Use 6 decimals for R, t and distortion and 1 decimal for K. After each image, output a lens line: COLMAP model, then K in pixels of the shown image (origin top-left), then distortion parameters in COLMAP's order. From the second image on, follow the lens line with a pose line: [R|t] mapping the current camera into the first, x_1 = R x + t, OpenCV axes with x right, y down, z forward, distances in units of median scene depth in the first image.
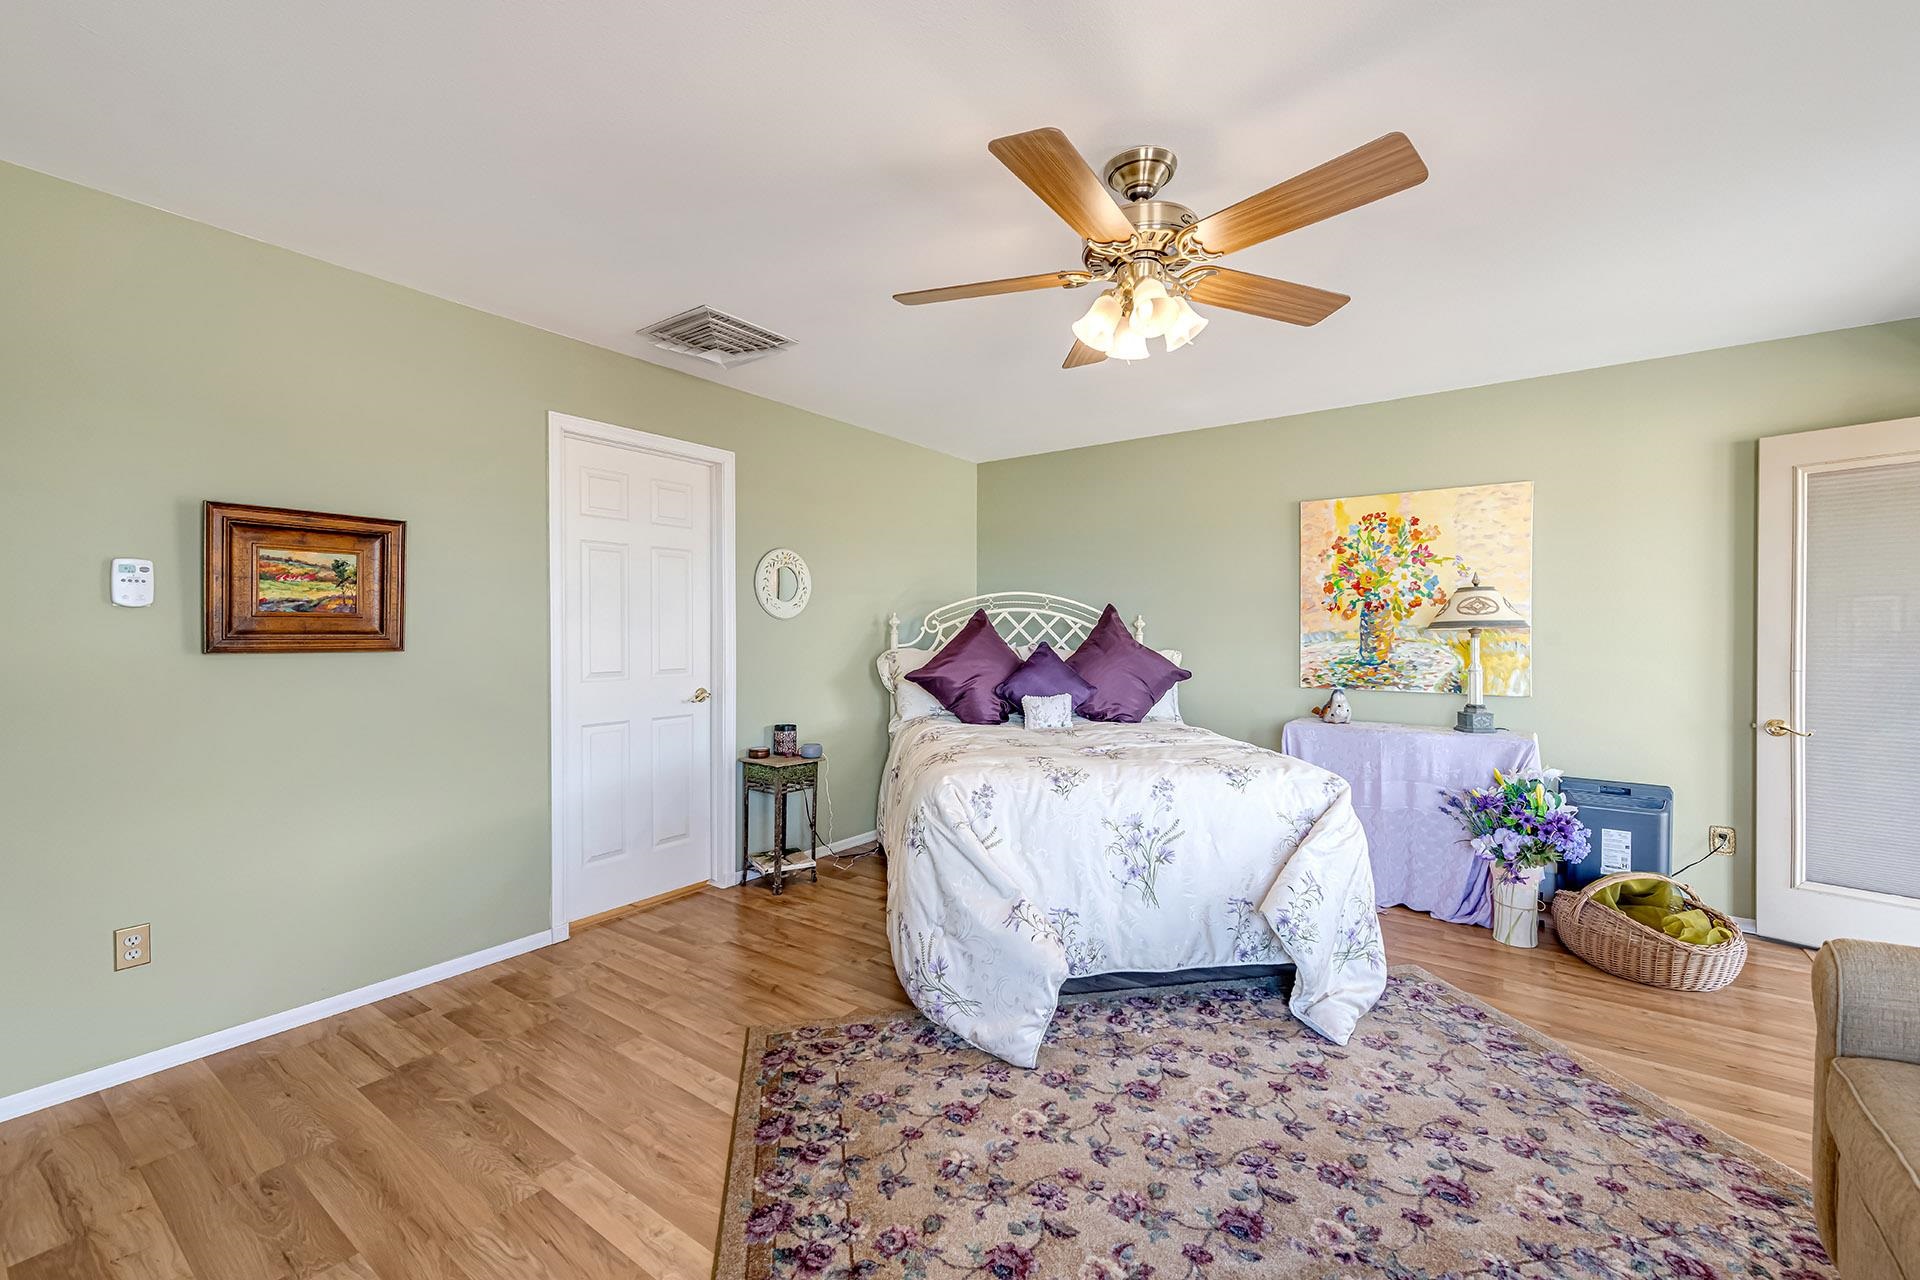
lens RADIAL K [[784.6, 0, 962.0], [0, 784.6, 640.2], [0, 0, 1]] dist [0.010613, -0.001707]
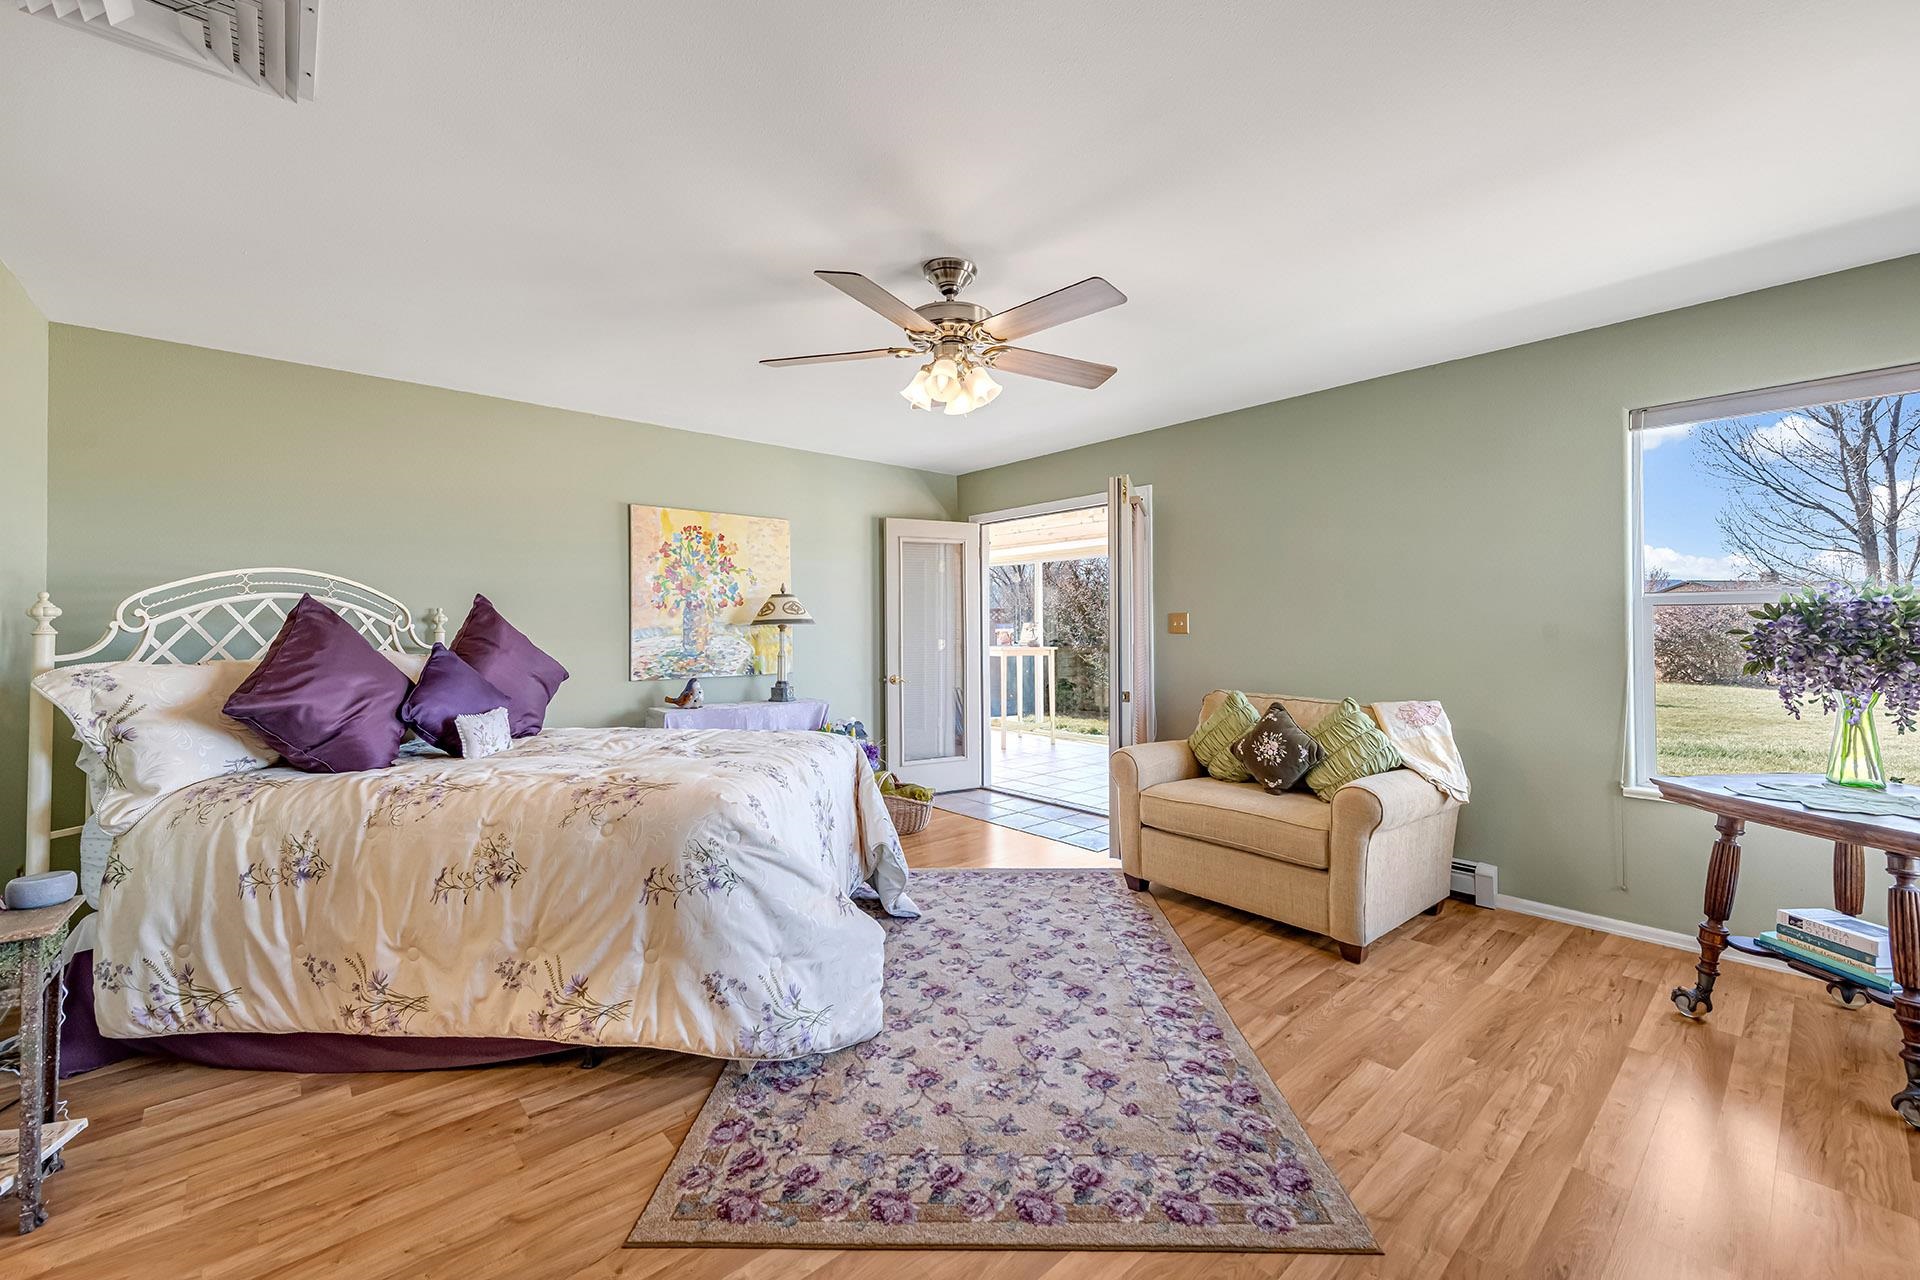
lens RADIAL K [[784.6, 0, 963.9], [0, 784.6, 624.2], [0, 0, 1]] dist [0.010613, -0.001707]
pose [[0.204055, 0.000890, 0.978959, -0.881043], [0.014390, 0.999889, -0.003909, -0.008768], [-0.978854, 0.014885, 0.204020, 0.612865]]
